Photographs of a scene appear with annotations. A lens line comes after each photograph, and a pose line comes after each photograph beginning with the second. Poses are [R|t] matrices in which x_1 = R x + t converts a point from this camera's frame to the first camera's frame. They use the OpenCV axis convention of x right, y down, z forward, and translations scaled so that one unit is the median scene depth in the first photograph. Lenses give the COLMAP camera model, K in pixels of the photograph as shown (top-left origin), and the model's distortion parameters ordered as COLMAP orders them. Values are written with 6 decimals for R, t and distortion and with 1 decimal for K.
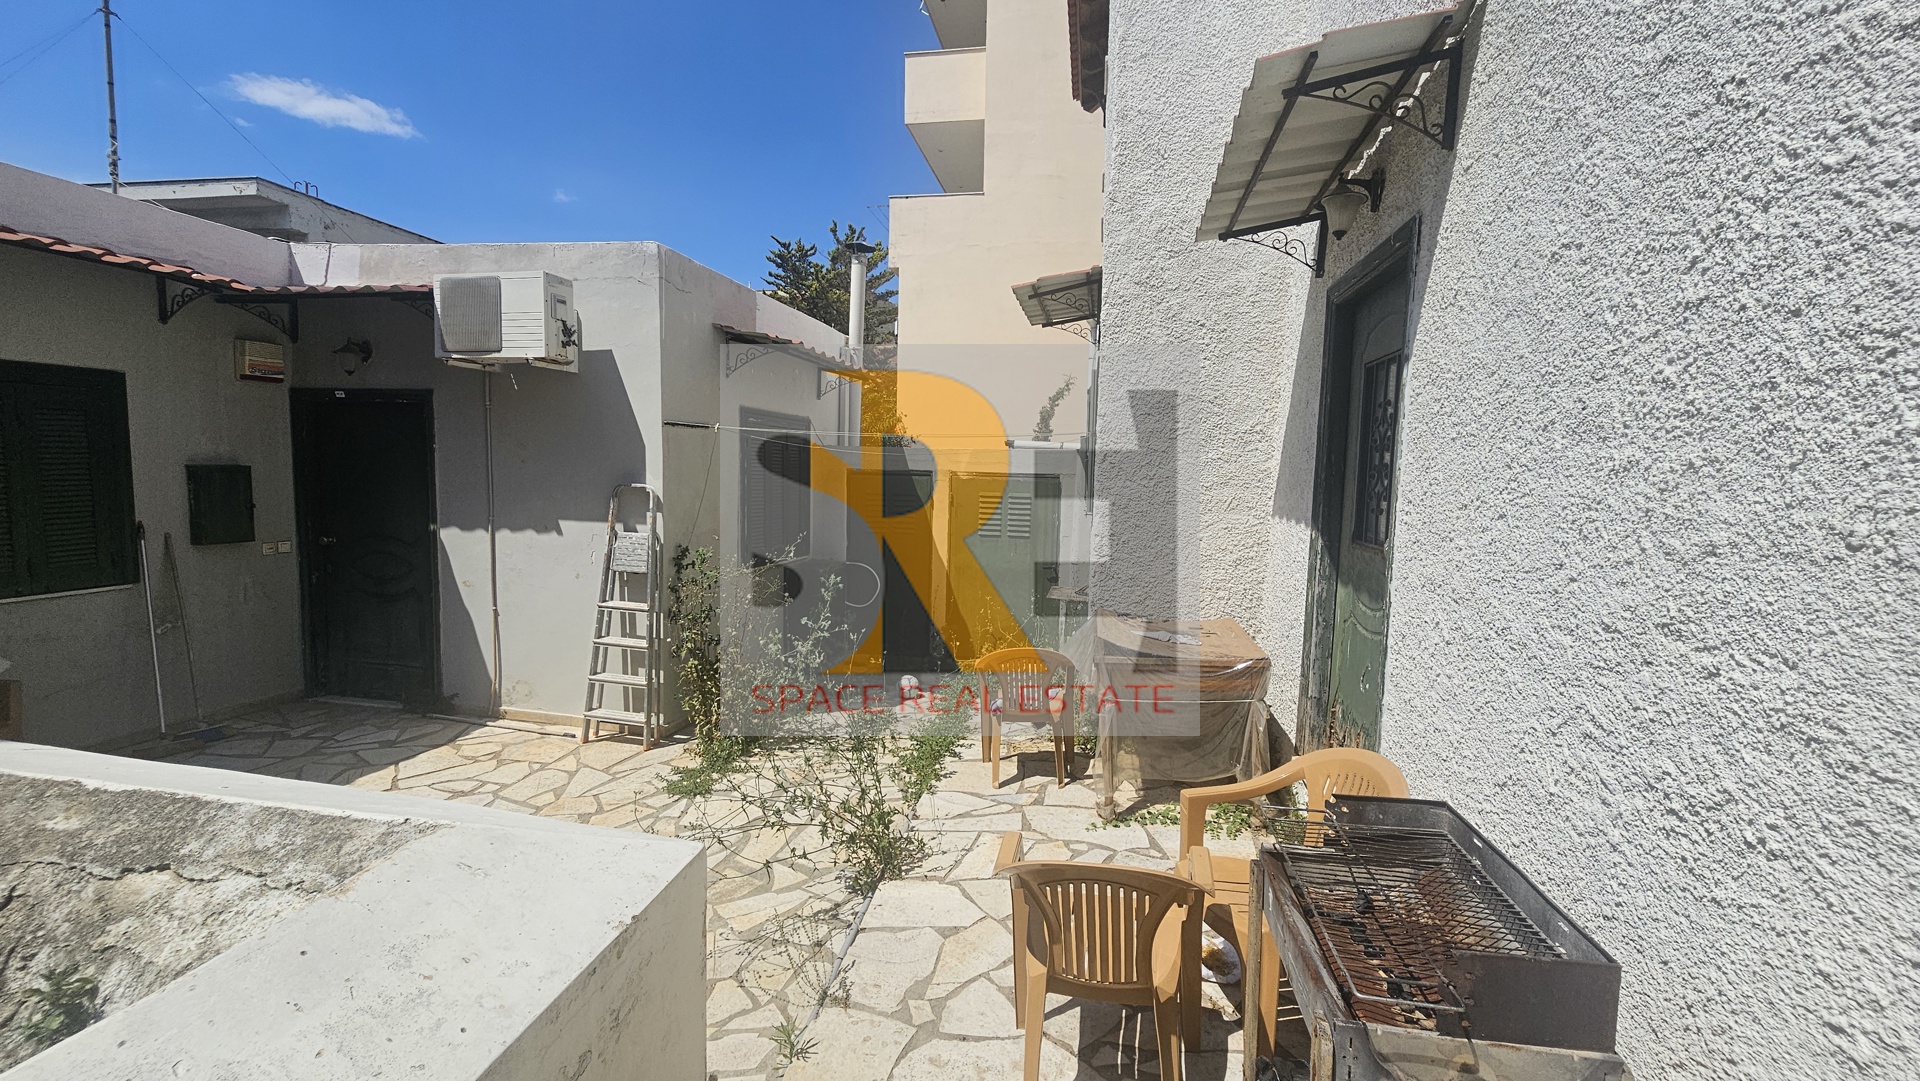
lens RADIAL K [[780.4, 0, 959.1], [0, 780.4, 533.8], [0, 0, 1]] dist [0.000022, -0.002281]
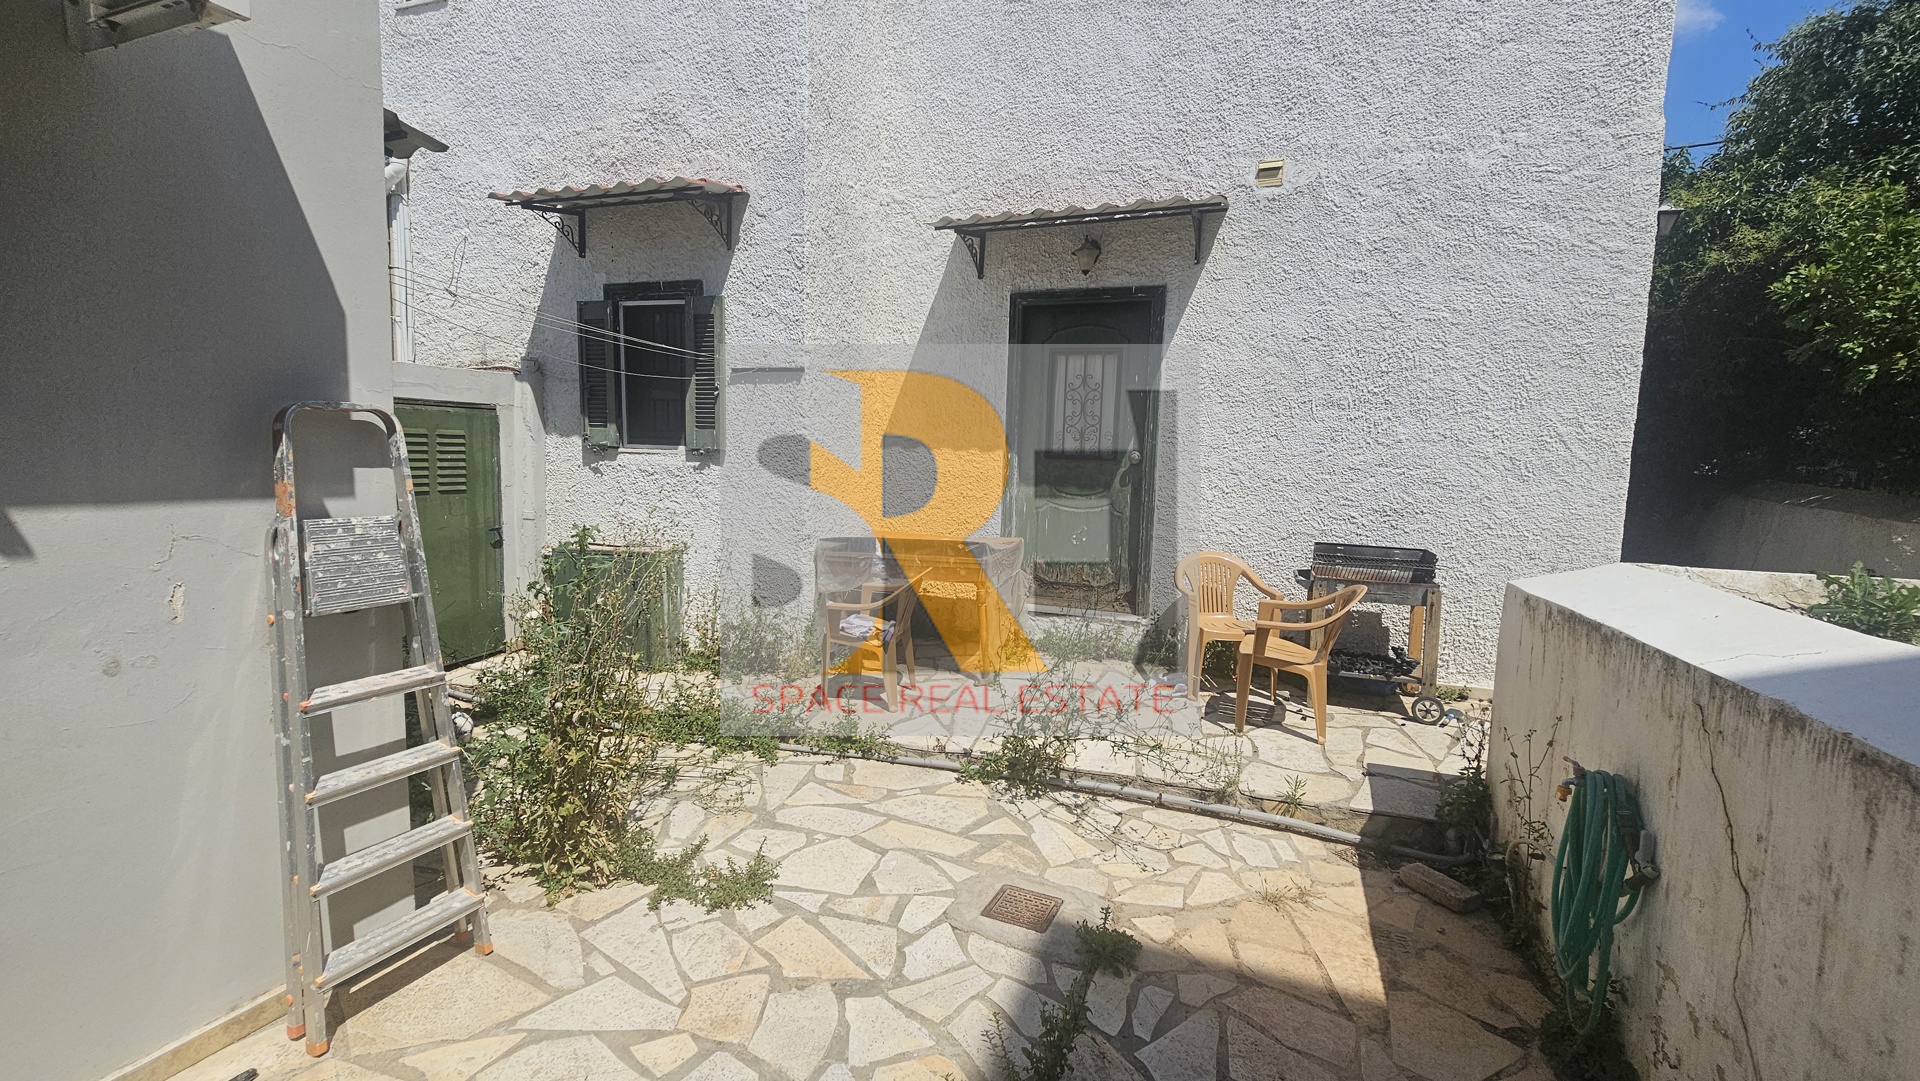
lens RADIAL K [[784.7, 0, 957.8], [0, 784.7, 532.4], [0, 0, 1]] dist [-0.003242, 0.000859]
pose [[0.179531, -0.125563, 0.975706, -0.783297], [0.054716, 0.991560, 0.117536, -0.025769], [-0.982229, 0.032285, 0.184886, 0.600181]]
